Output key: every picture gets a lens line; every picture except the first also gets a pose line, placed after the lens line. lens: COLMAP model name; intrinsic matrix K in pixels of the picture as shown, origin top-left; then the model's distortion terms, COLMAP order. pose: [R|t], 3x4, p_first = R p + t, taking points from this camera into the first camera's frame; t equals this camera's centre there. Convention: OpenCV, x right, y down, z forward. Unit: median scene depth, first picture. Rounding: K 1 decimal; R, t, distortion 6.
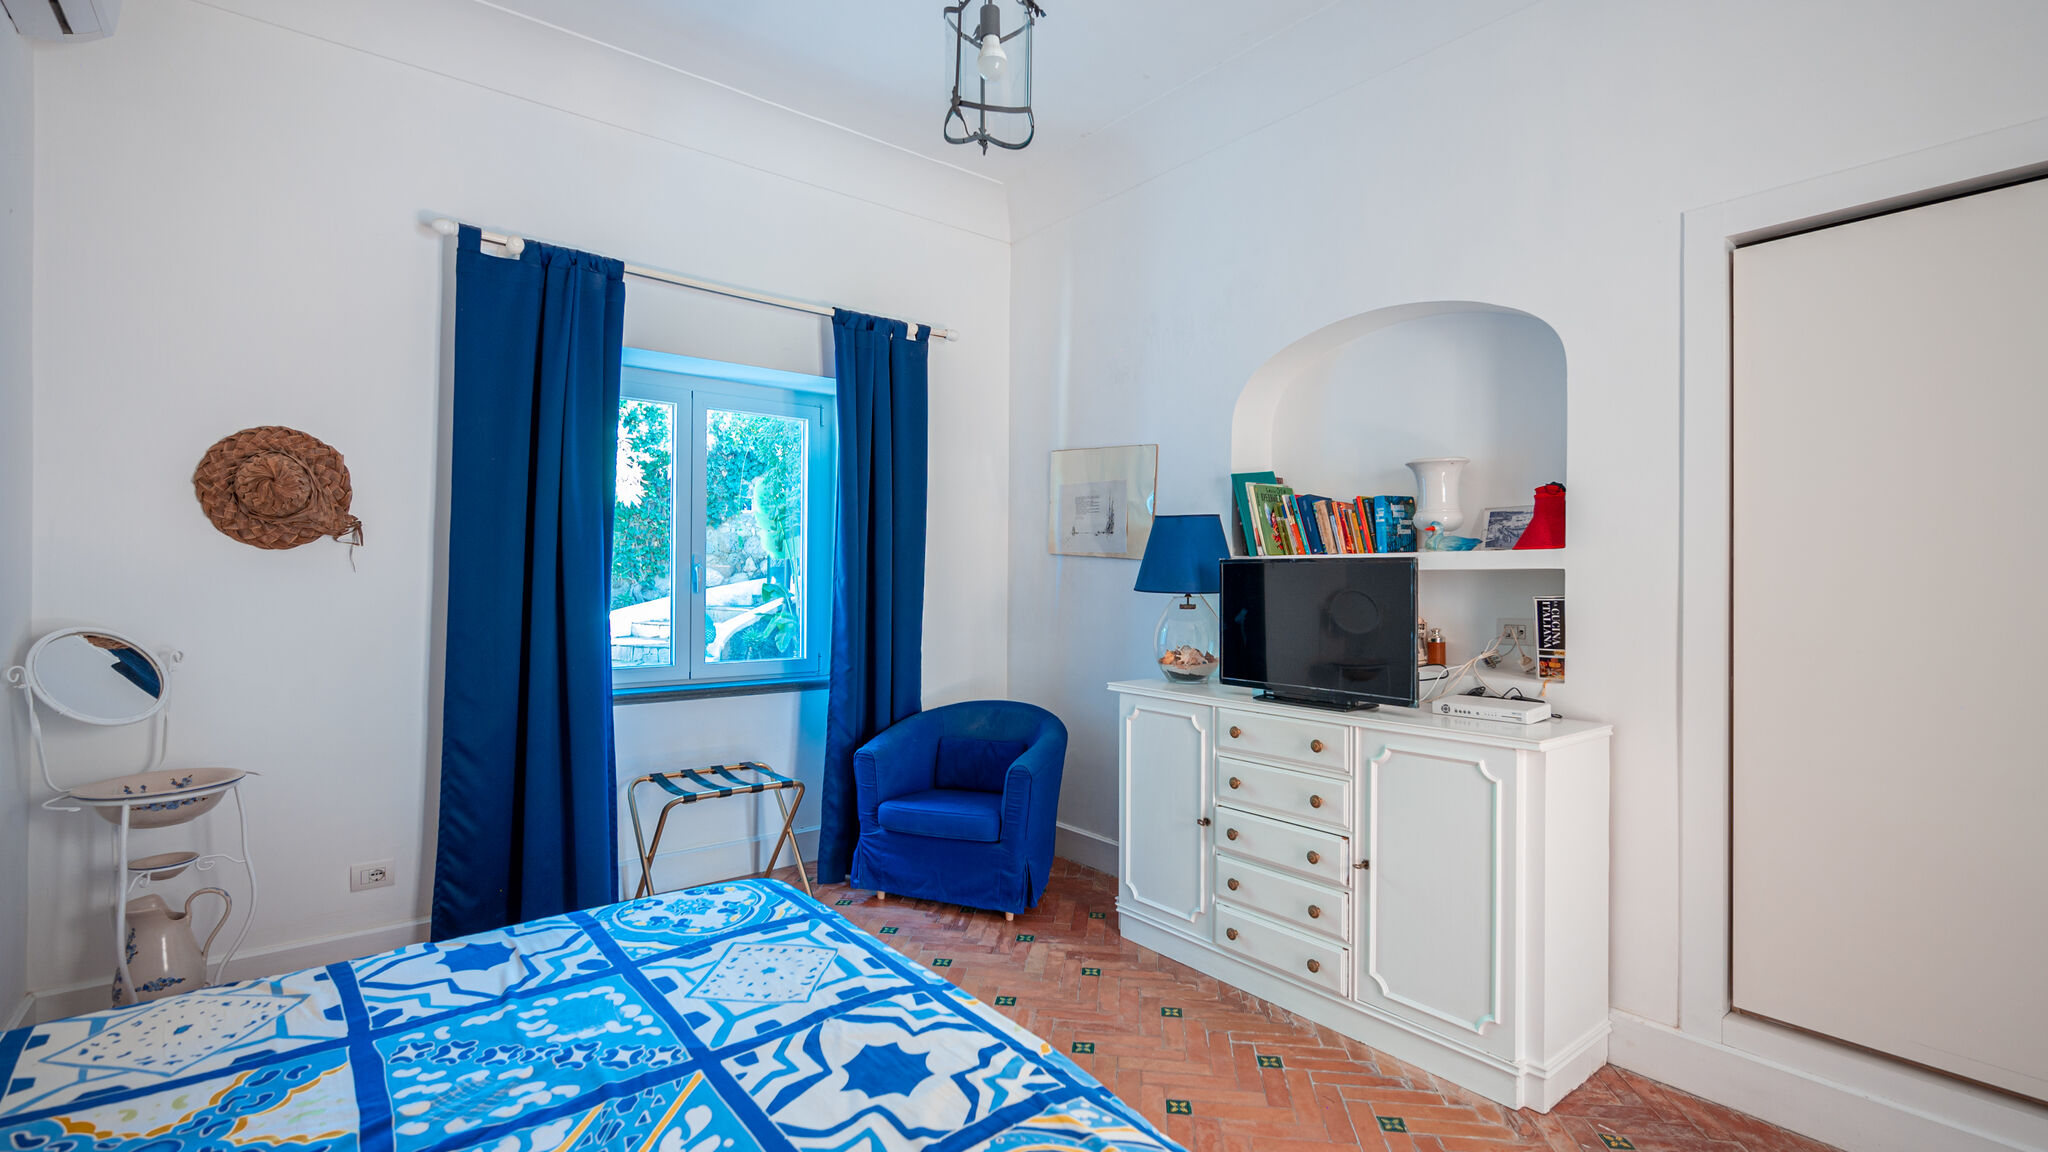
lens RADIAL K [[916.3, 0, 1024.0], [0, 916.3, 576.0], [0, 0, 1]] dist [0.000761, 0.000078]
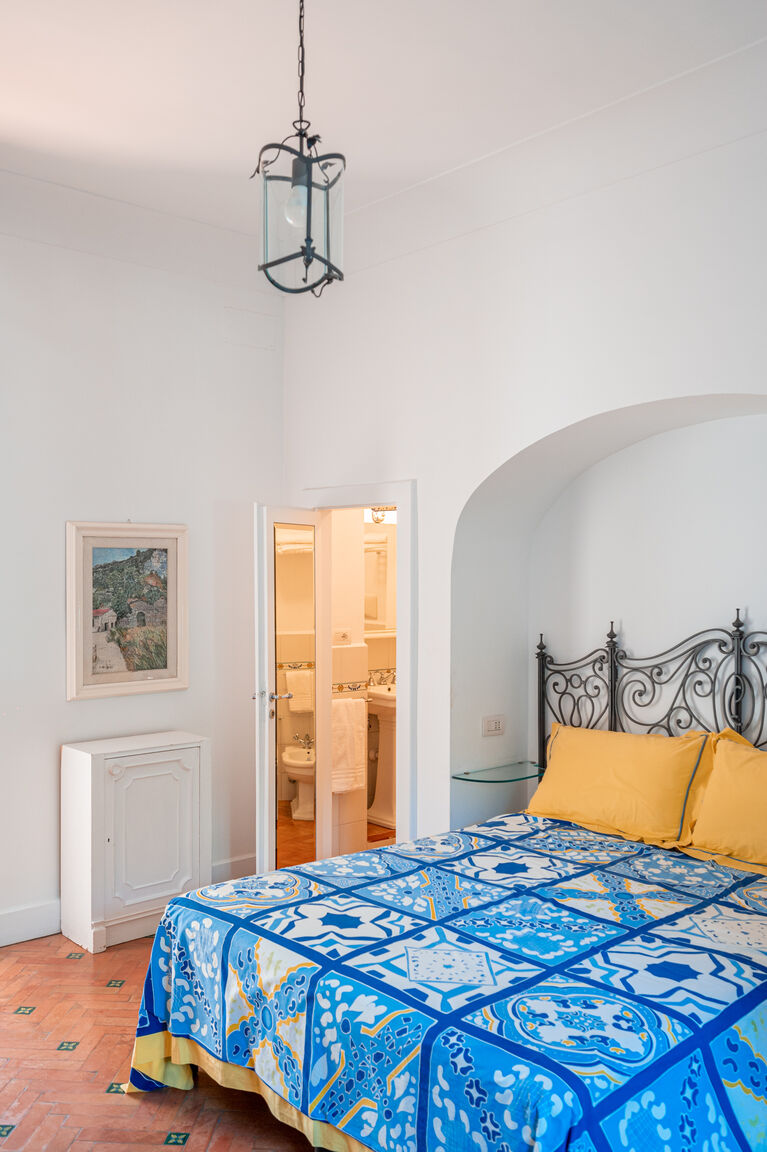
lens RADIAL K [[1073.7, 0, 383.5], [0, 1073.7, 576.0], [0, 0, 1]] dist [-0.006032, 0.002150]
pose [[-0.998214, -0.014688, -0.057900, -0.084157], [-0.015685, 0.999736, 0.016797, -0.208549], [0.057638, 0.017675, -0.998181, 2.863513]]
